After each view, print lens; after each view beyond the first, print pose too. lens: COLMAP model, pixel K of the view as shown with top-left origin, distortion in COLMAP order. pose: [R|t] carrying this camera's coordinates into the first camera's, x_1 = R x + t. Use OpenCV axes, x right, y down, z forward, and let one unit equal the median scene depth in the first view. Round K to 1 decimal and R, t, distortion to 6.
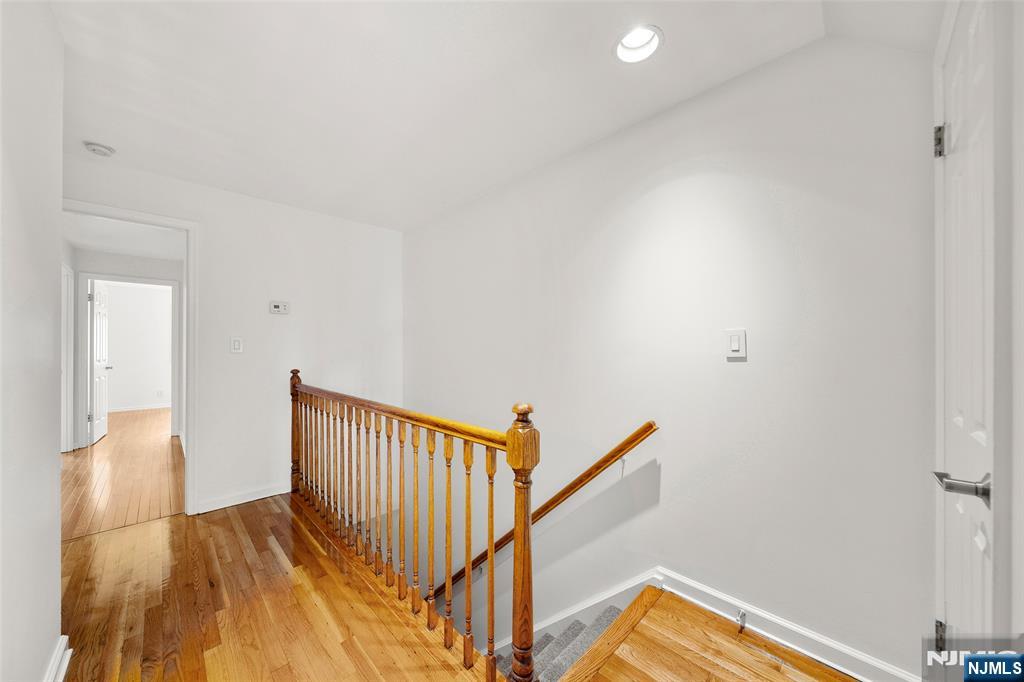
lens RADIAL K [[357.0, 0, 512.2], [0, 357.0, 342.0], [0, 0, 1]] dist [0.000195, -0.000501]
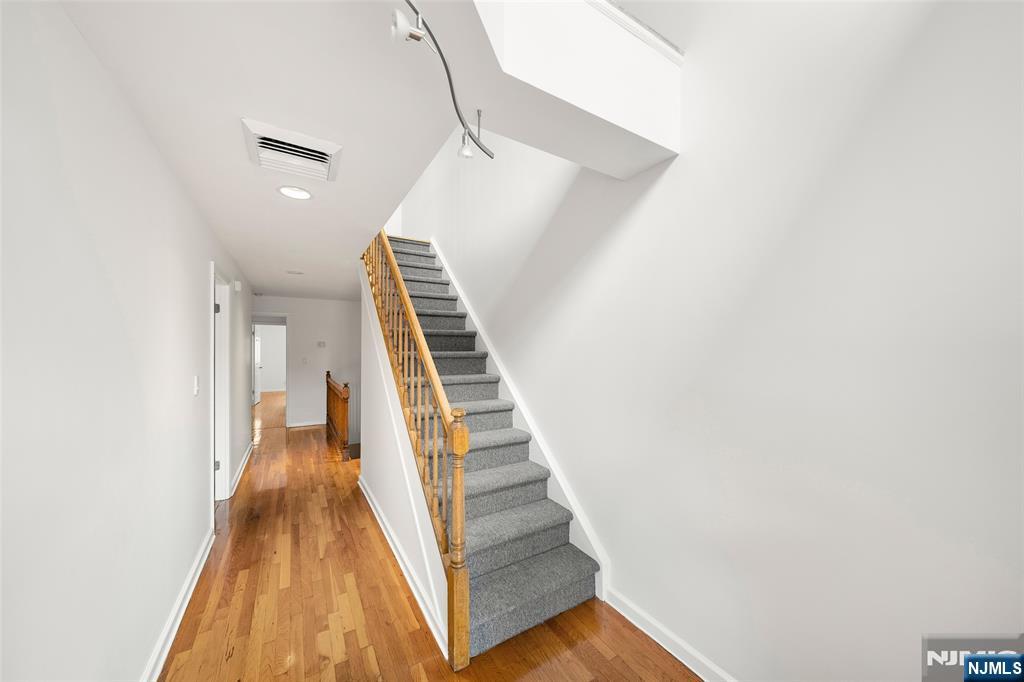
lens RADIAL K [[357.0, 0, 513.0], [0, 357.0, 343.2], [0, 0, 1]] dist [0.000195, -0.000501]
pose [[0.973444, -0.000503, -0.228923, 0.709831], [0.001358, 0.999993, 0.003579, -0.071671], [0.228919, -0.003794, 0.973438, -0.630028]]
